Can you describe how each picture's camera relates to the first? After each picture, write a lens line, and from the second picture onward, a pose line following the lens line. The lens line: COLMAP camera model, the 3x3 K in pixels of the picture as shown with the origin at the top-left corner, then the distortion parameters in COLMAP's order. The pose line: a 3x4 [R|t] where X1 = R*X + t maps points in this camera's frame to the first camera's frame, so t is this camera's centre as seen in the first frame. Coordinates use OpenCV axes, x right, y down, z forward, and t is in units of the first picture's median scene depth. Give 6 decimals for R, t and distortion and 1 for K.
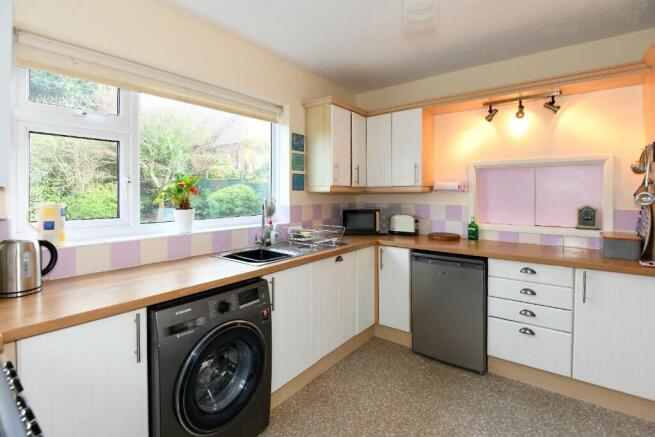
lens RADIAL K [[304.7, 0, 330.6], [0, 304.7, 190.4], [0, 0, 1]] dist [0.002519, -0.014437]
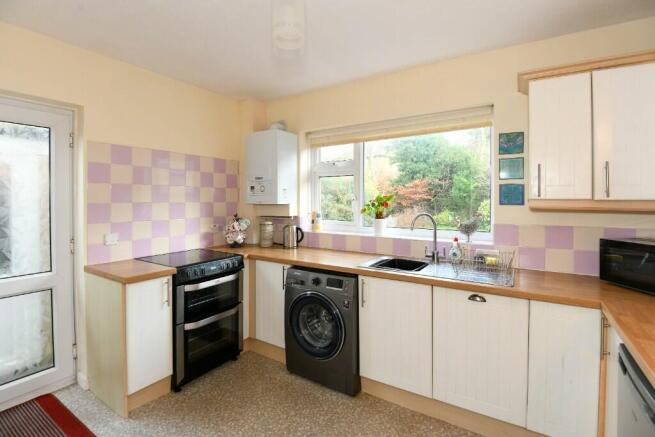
lens RADIAL K [[304.7, 0, 330.6], [0, 304.7, 190.4], [0, 0, 1]] dist [0.002519, -0.014437]
pose [[0.088653, -0.027373, -0.995686, 0.756856], [0.014126, 0.999556, -0.026222, -0.028219], [0.995962, -0.011740, 0.089000, 0.571638]]
